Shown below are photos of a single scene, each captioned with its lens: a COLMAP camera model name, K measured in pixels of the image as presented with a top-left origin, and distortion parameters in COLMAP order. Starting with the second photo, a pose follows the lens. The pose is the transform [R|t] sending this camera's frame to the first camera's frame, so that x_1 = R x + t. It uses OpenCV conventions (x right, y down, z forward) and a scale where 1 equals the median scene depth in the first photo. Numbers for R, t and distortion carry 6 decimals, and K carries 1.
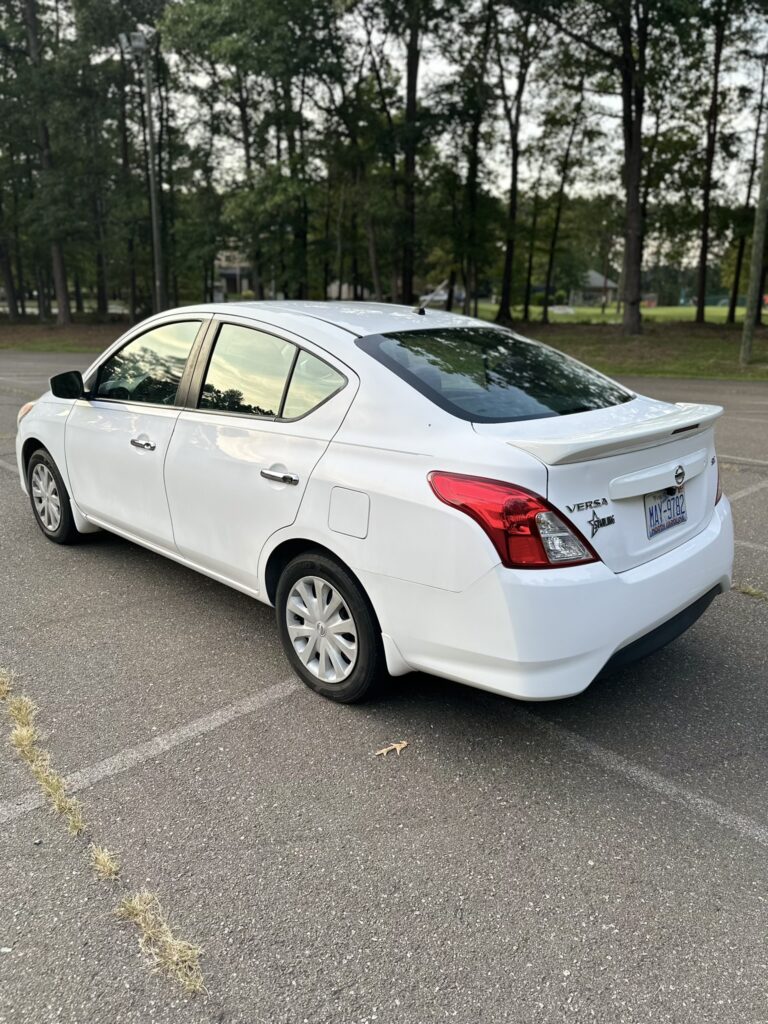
lens RADIAL K [[711.0, 0, 377.8], [0, 711.0, 516.7], [0, 0, 1]] dist [0.004352, -0.007473]
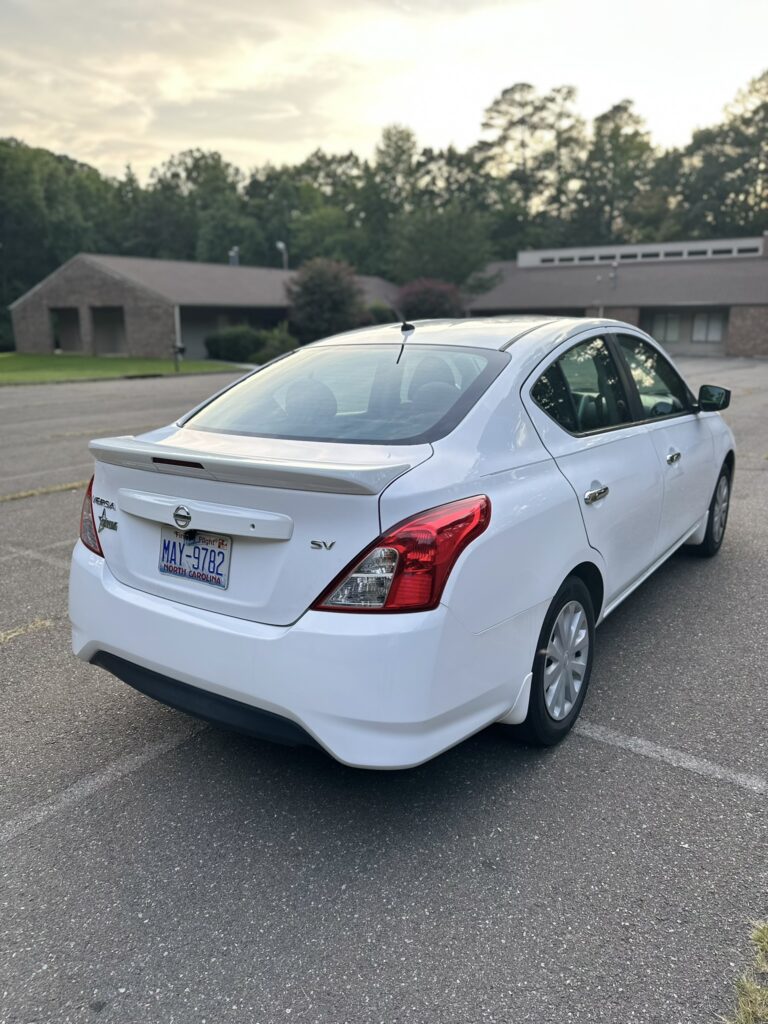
lens RADIAL K [[708.3, 0, 384.0], [0, 708.3, 512.0], [0, 0, 1]] dist [0.021666, -0.035852]
pose [[0.193923, 0.230043, -0.953664, 1.391622], [-0.262284, 0.948887, 0.175557, -0.300883], [0.945305, 0.216086, 0.244347, 1.110869]]
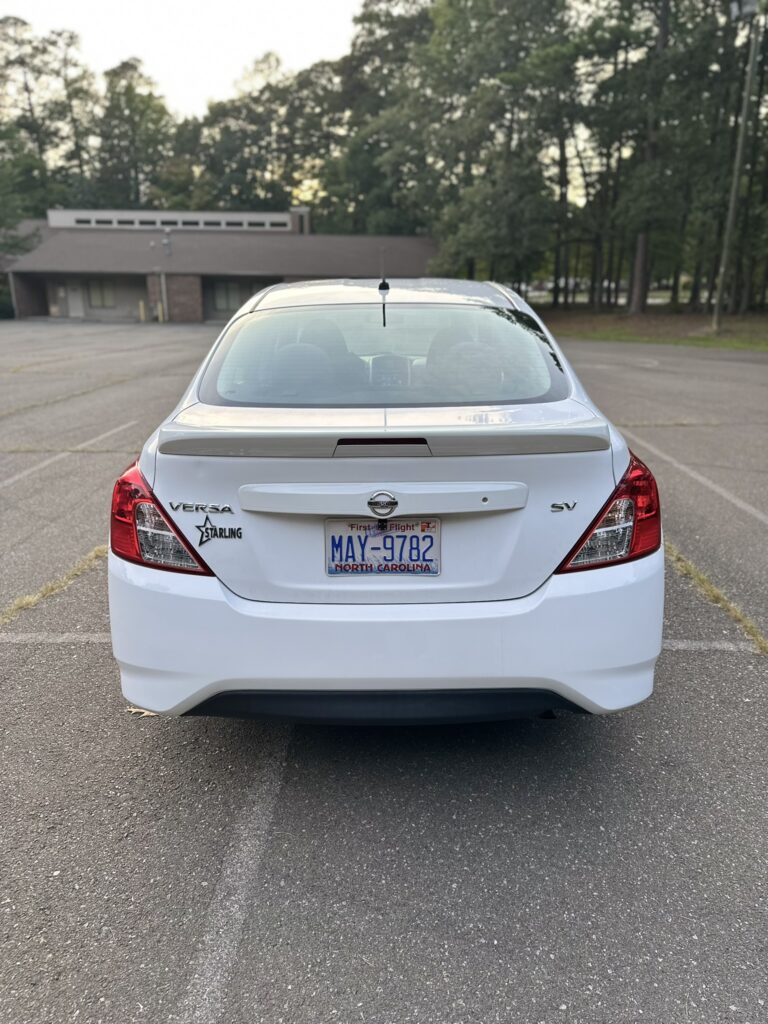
lens RADIAL K [[711.0, 0, 377.8], [0, 711.0, 516.7], [0, 0, 1]] dist [0.004352, -0.007473]
pose [[0.707657, 0.198803, -0.678011, 0.999927], [-0.190173, 0.977780, 0.088211, -0.118266], [0.680482, 0.066516, 0.729739, 0.504798]]
